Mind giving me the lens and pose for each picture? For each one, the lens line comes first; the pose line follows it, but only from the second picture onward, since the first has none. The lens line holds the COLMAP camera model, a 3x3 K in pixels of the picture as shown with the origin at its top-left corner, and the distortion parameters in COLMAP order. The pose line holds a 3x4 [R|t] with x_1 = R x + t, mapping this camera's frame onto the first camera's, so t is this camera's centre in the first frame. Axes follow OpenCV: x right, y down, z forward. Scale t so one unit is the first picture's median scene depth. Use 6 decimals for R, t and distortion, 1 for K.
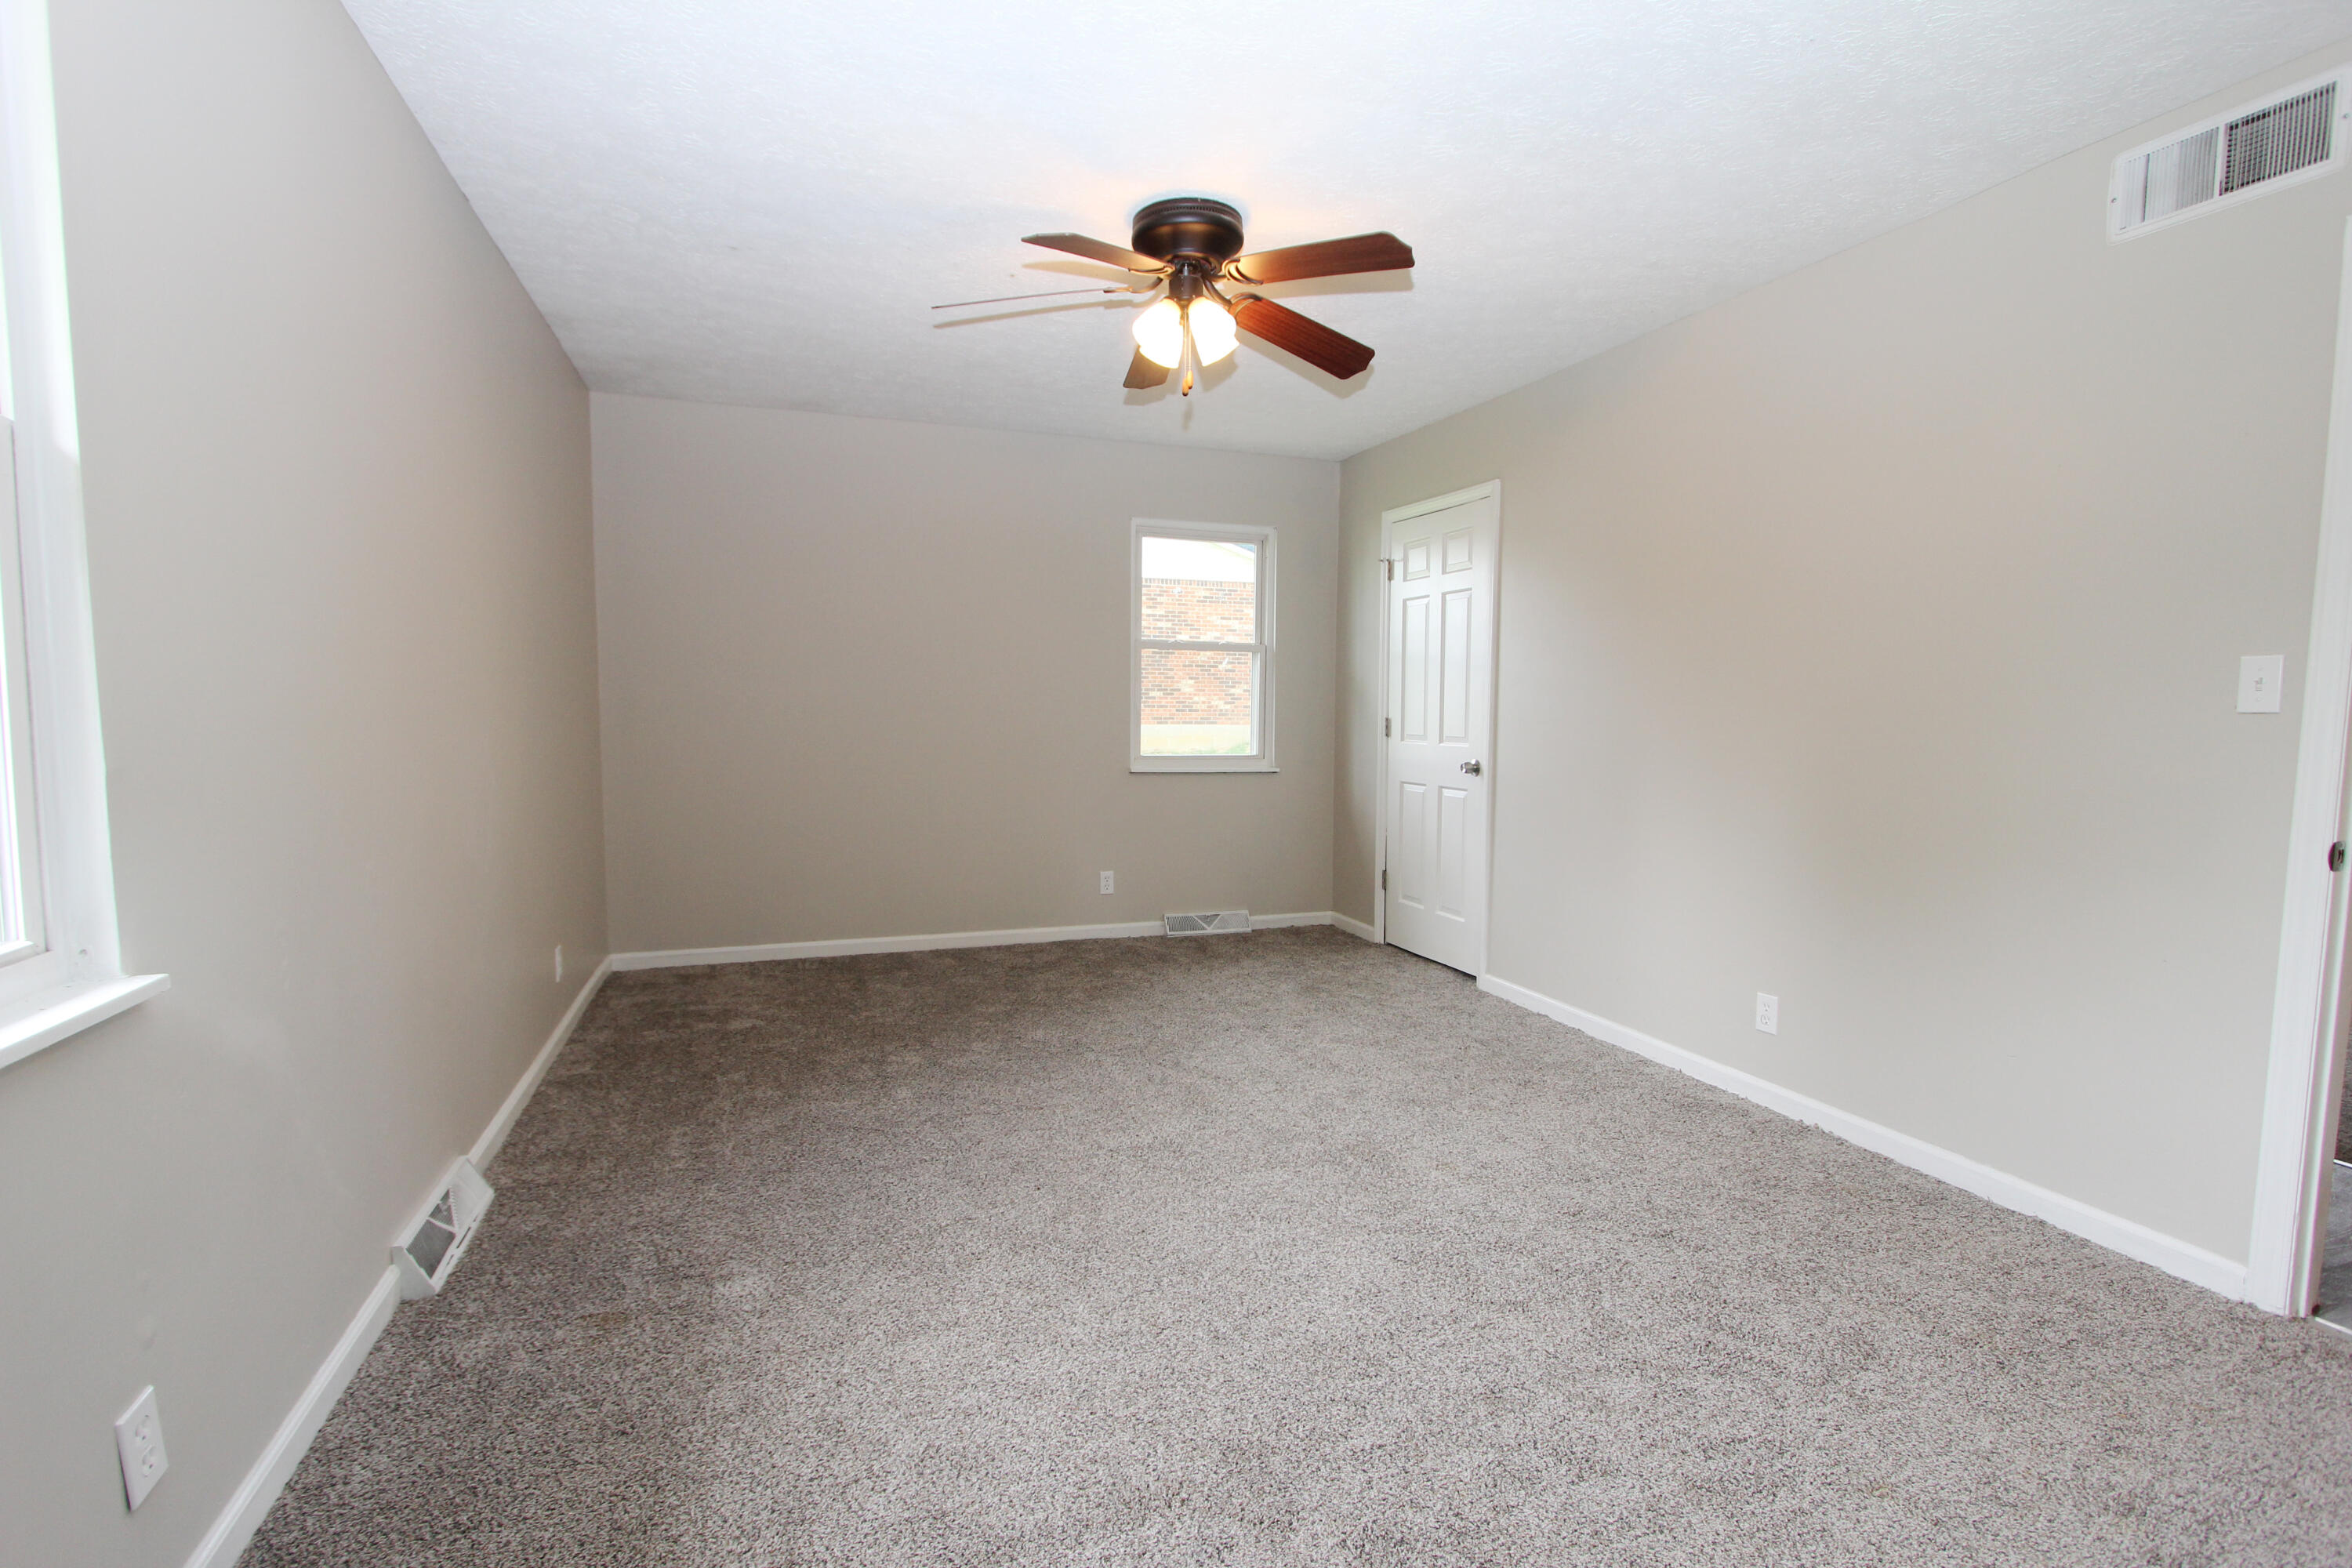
lens RADIAL K [[1094.8, 0, 1176.0], [0, 1094.8, 784.0], [0, 0, 1]] dist [0.000290, 0.000185]
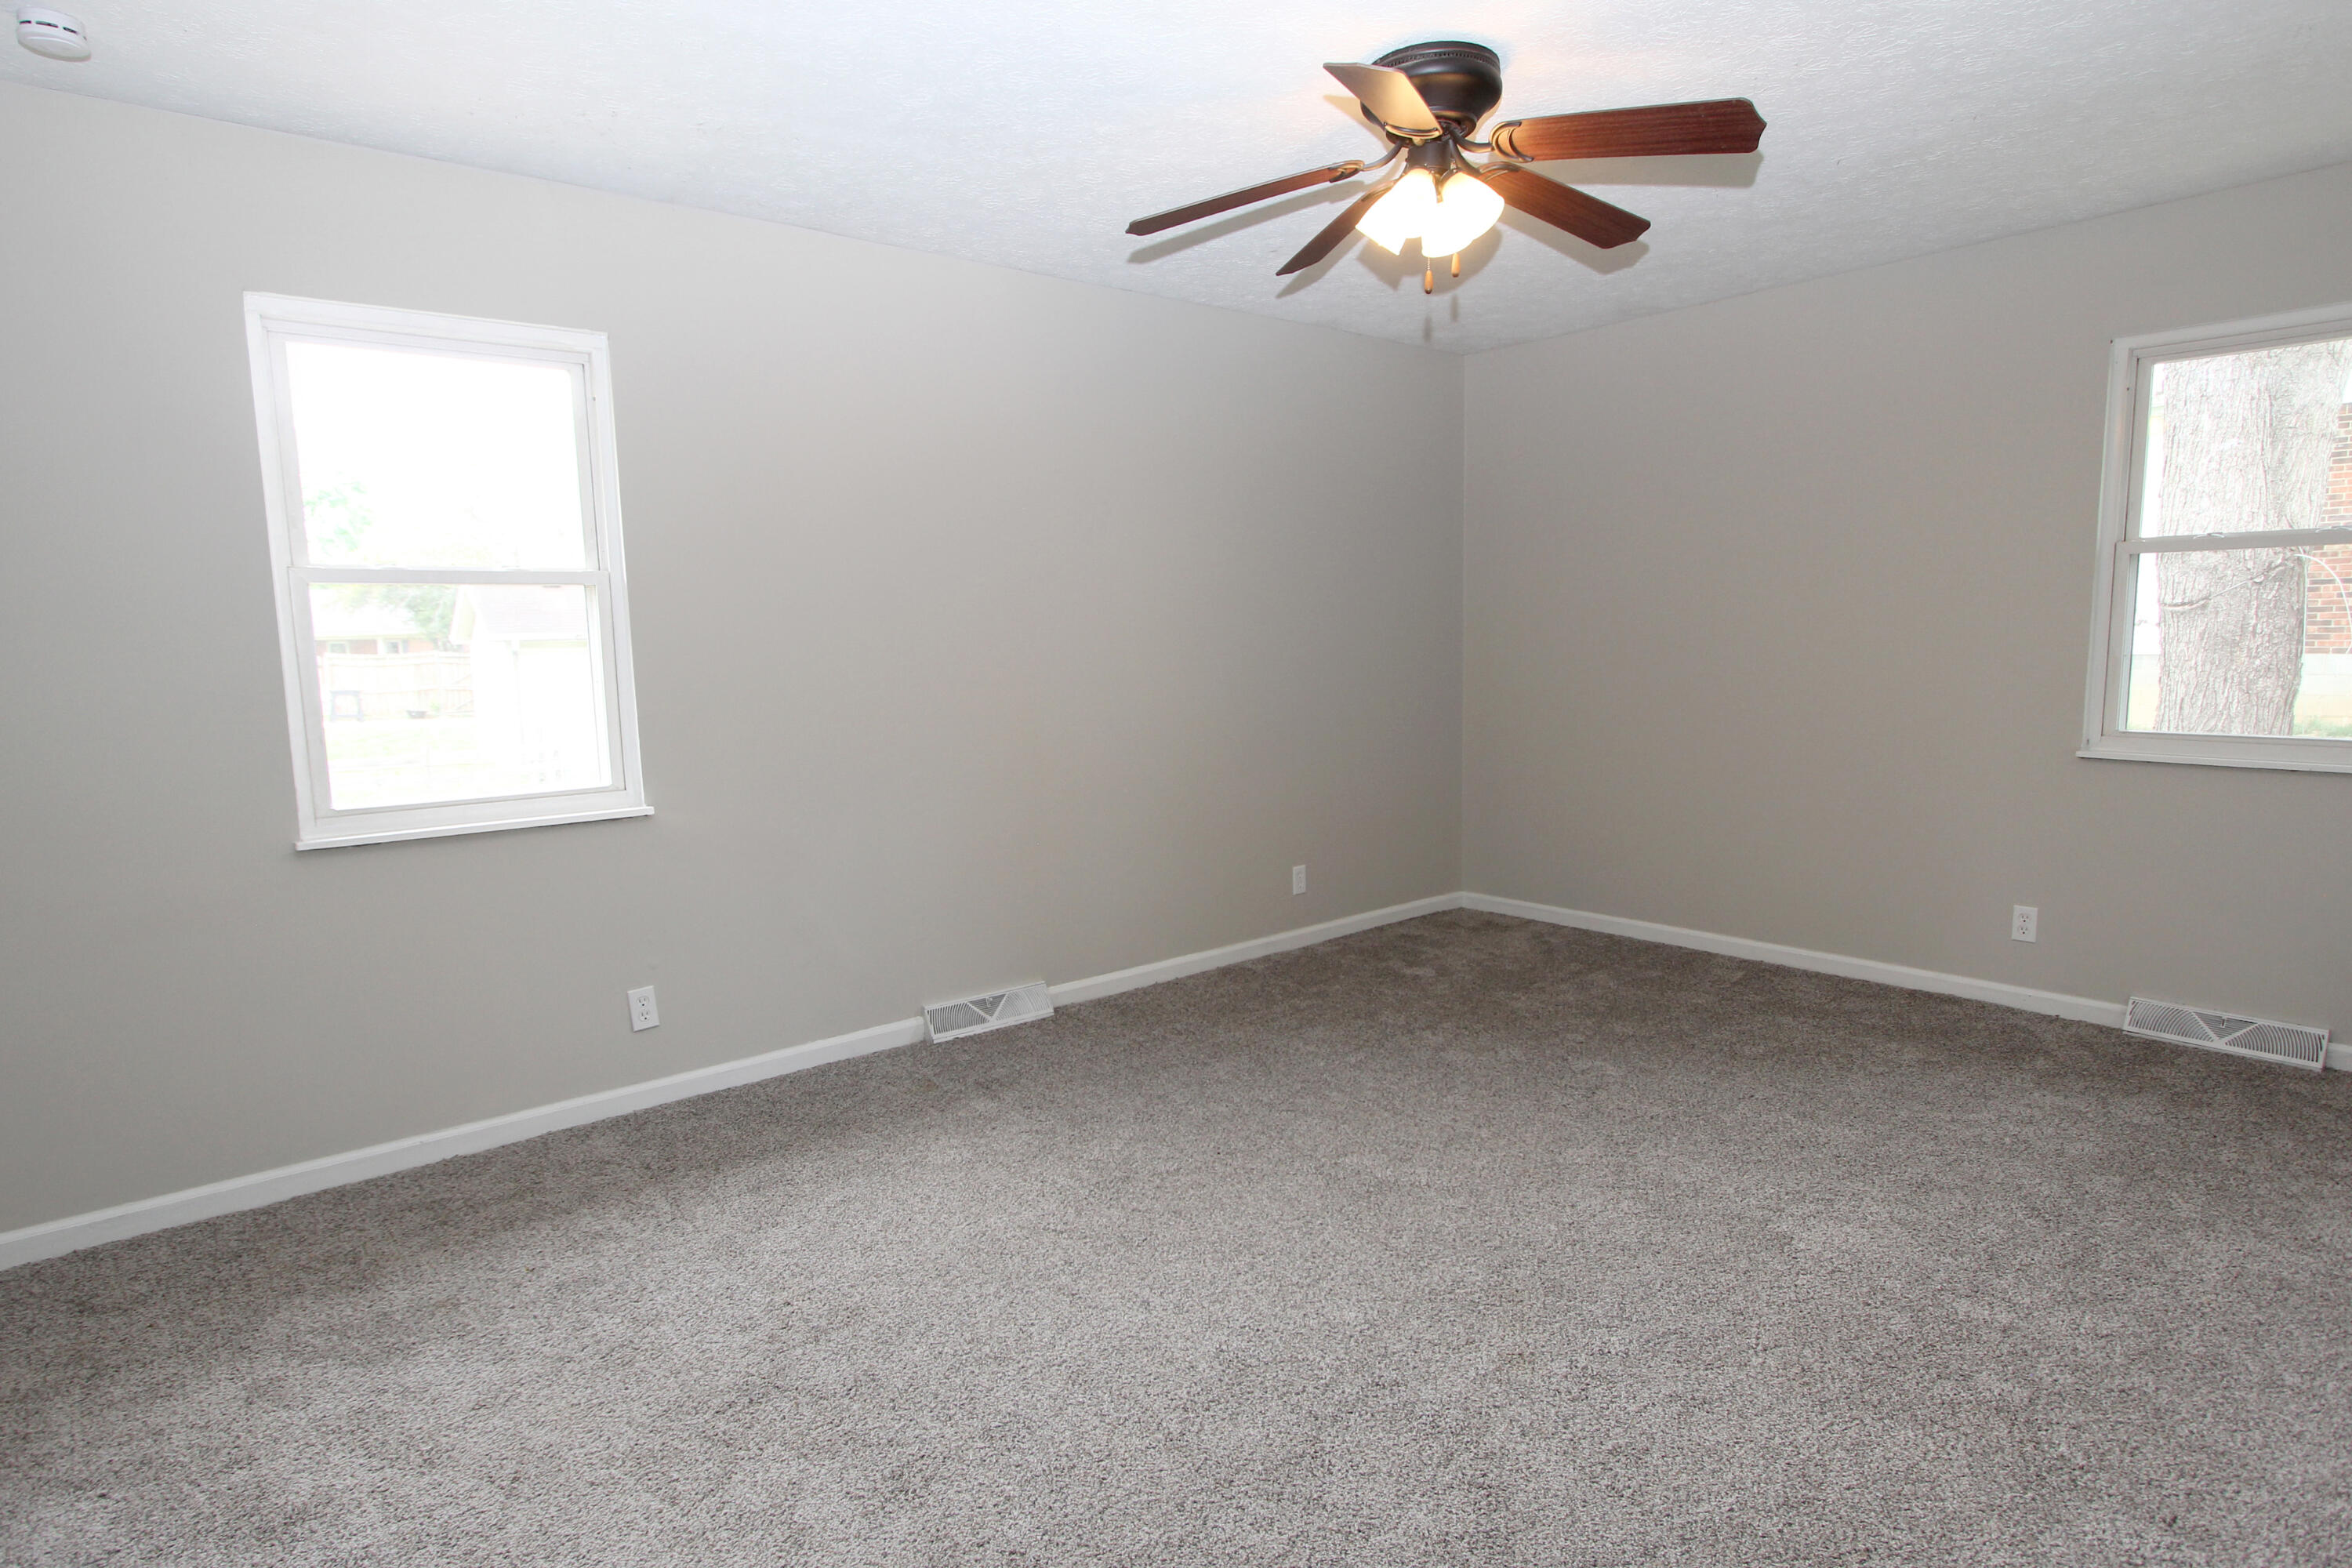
lens RADIAL K [[1234.9, 0, 1176.0], [0, 1234.9, 784.0], [0, 0, 1]] dist [0.003932, 0.000455]
pose [[0.321411, 0.090889, -0.942568, 0.583816], [-0.030657, 0.995860, 0.085574, -0.051153], [0.946444, 0.001392, 0.322866, 0.358216]]
